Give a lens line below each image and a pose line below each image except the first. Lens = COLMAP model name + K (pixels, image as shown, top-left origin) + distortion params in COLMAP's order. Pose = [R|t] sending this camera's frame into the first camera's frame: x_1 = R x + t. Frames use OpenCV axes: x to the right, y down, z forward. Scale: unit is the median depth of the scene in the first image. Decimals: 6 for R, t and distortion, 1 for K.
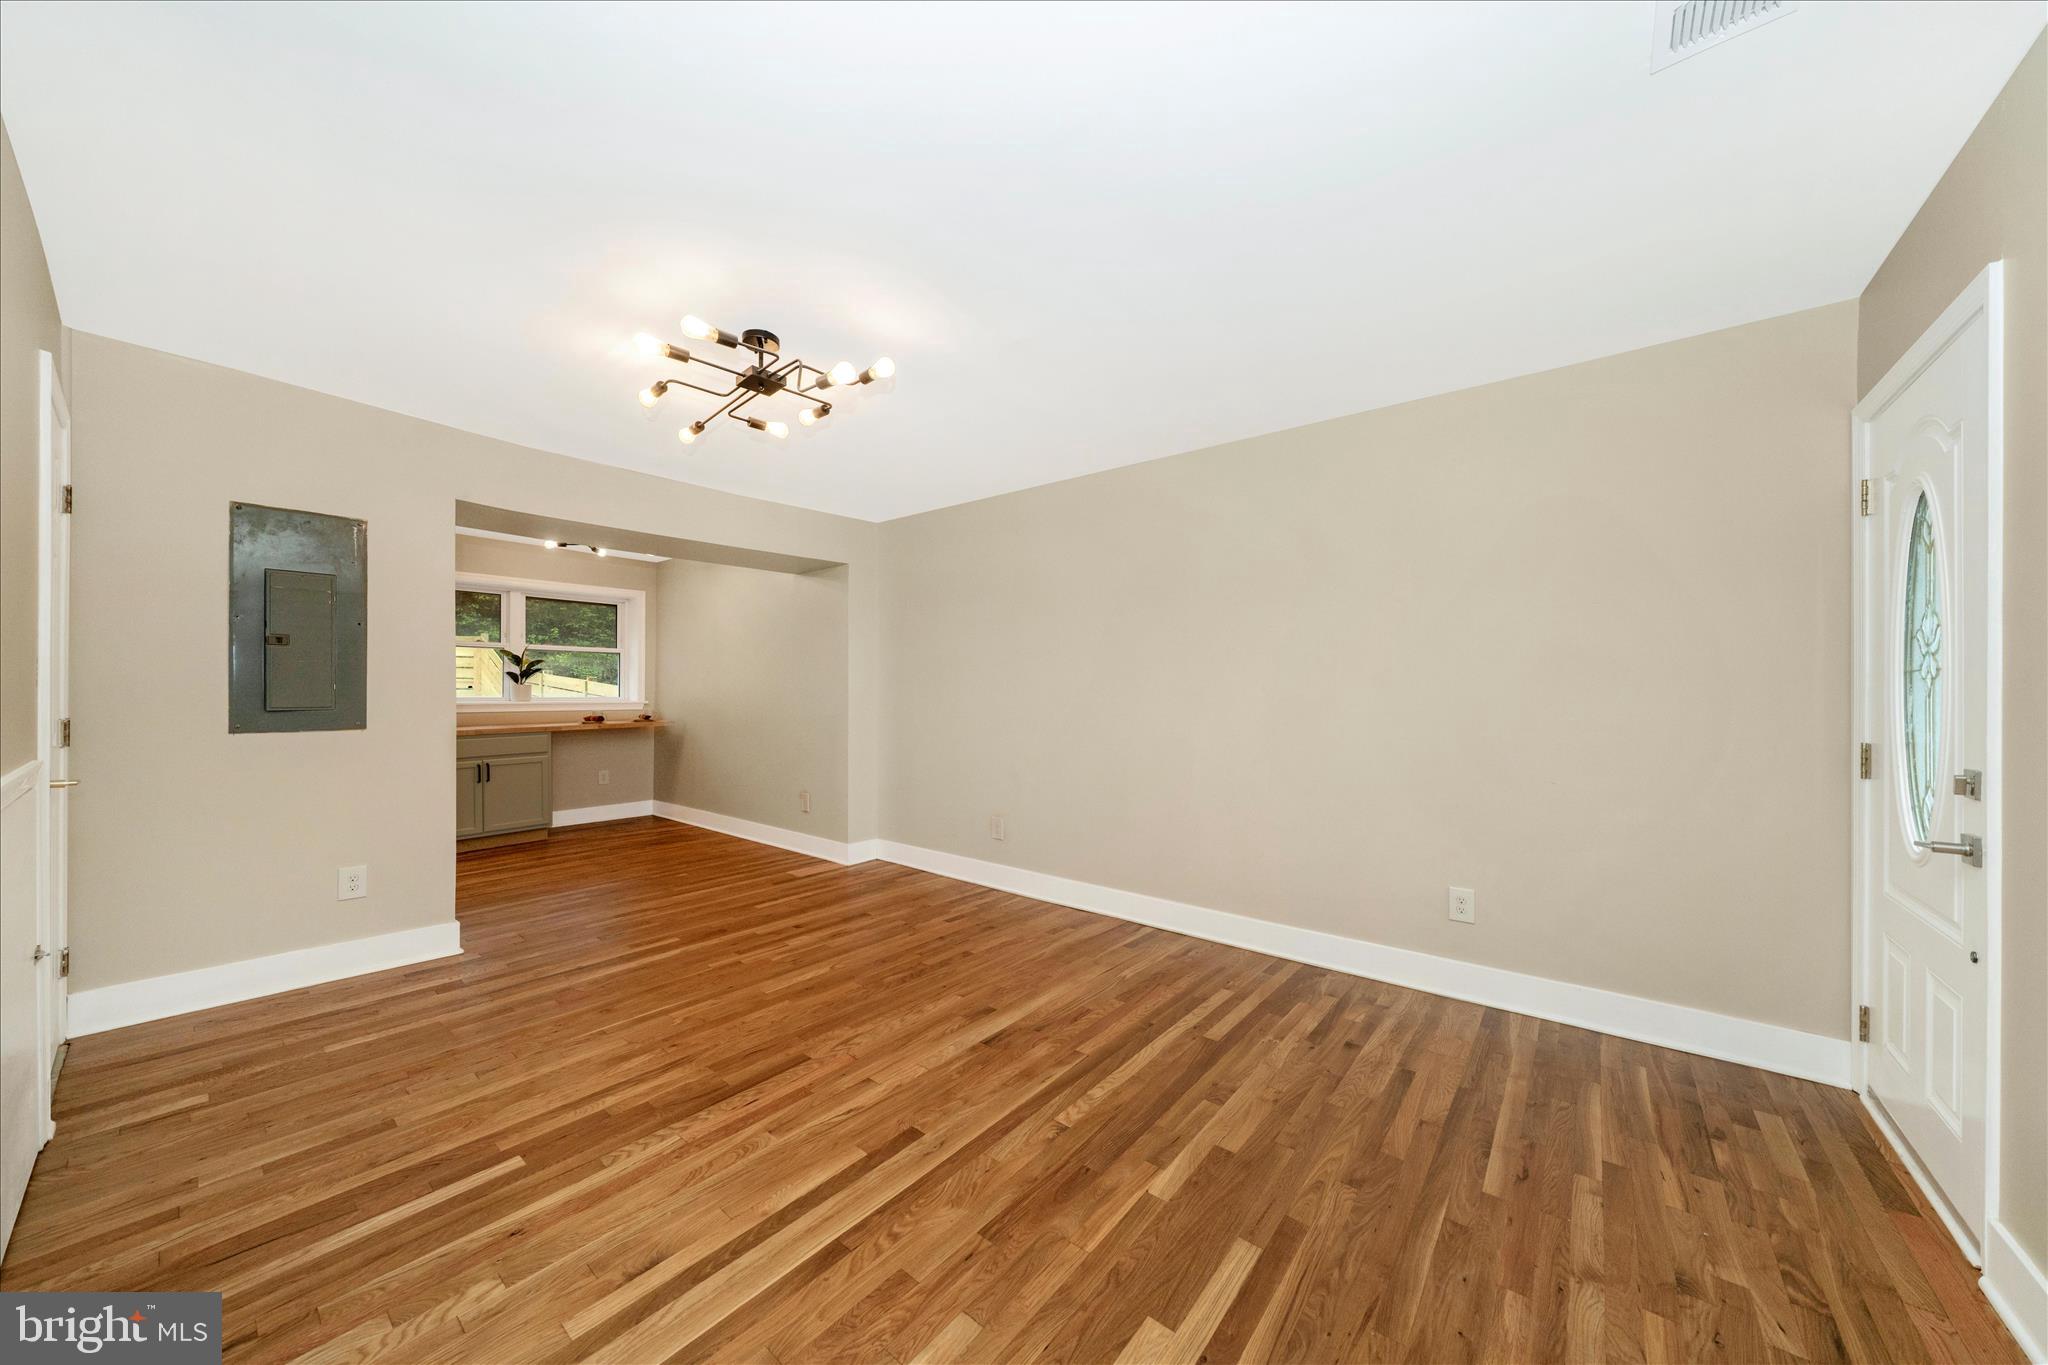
lens RADIAL K [[691.3, 0, 1000.1], [0, 691.3, 694.0], [0, 0, 1]] dist [-0.002689, -0.001032]
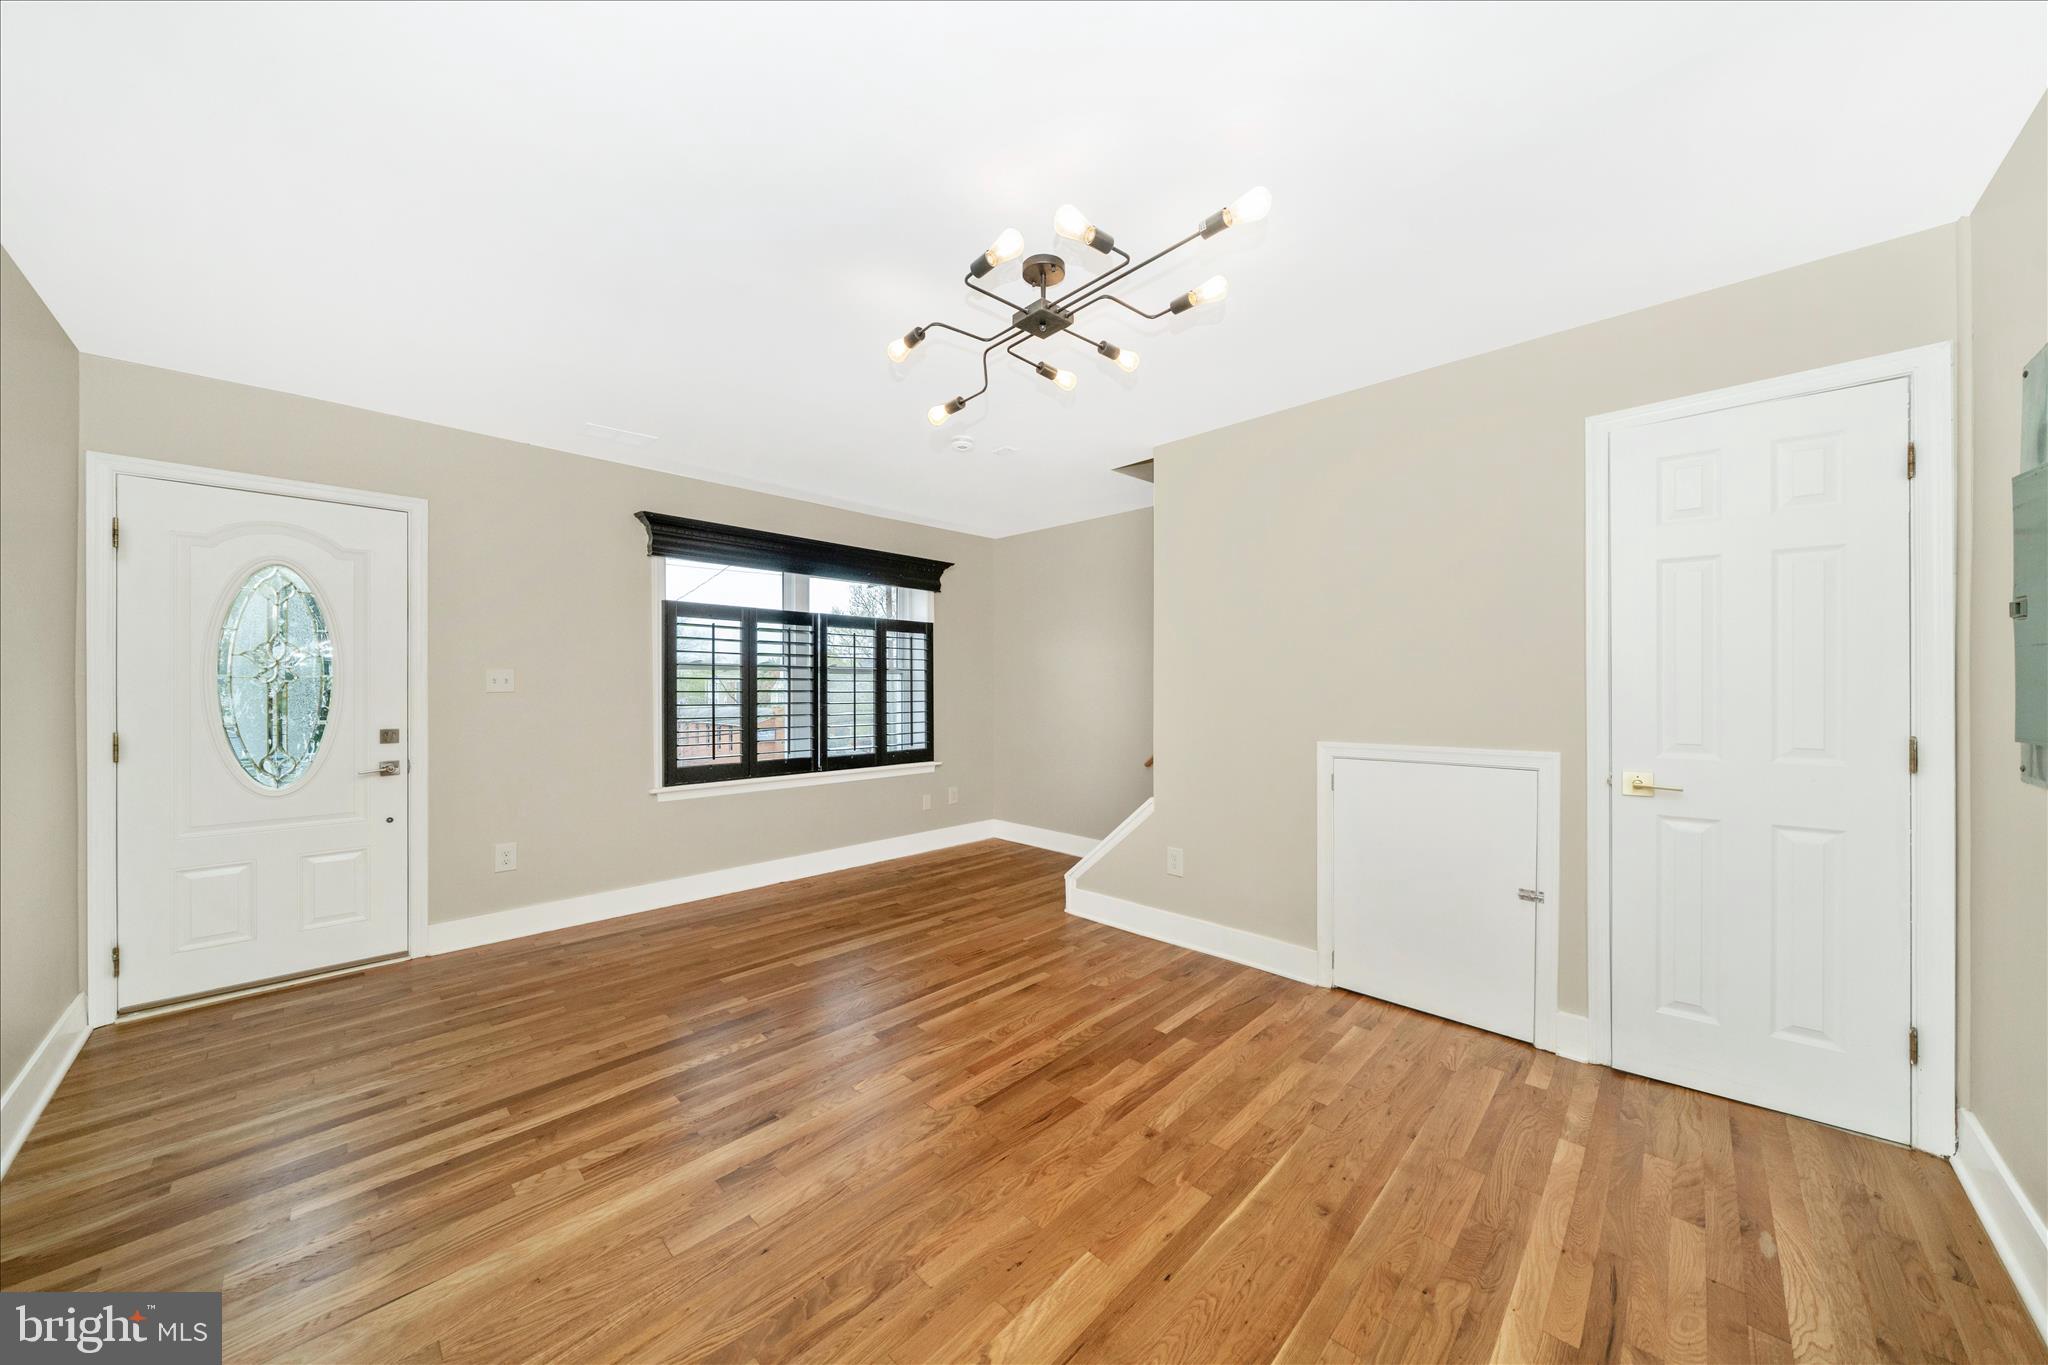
lens RADIAL K [[691.3, 0, 1028.9], [0, 691.3, 681.4], [0, 0, 1]] dist [-0.002689, -0.001032]
pose [[-0.998670, -0.005029, 0.051307, -0.435627], [-0.005355, 0.999966, -0.006211, -0.023998], [-0.051274, -0.006477, -0.998664, 2.132873]]
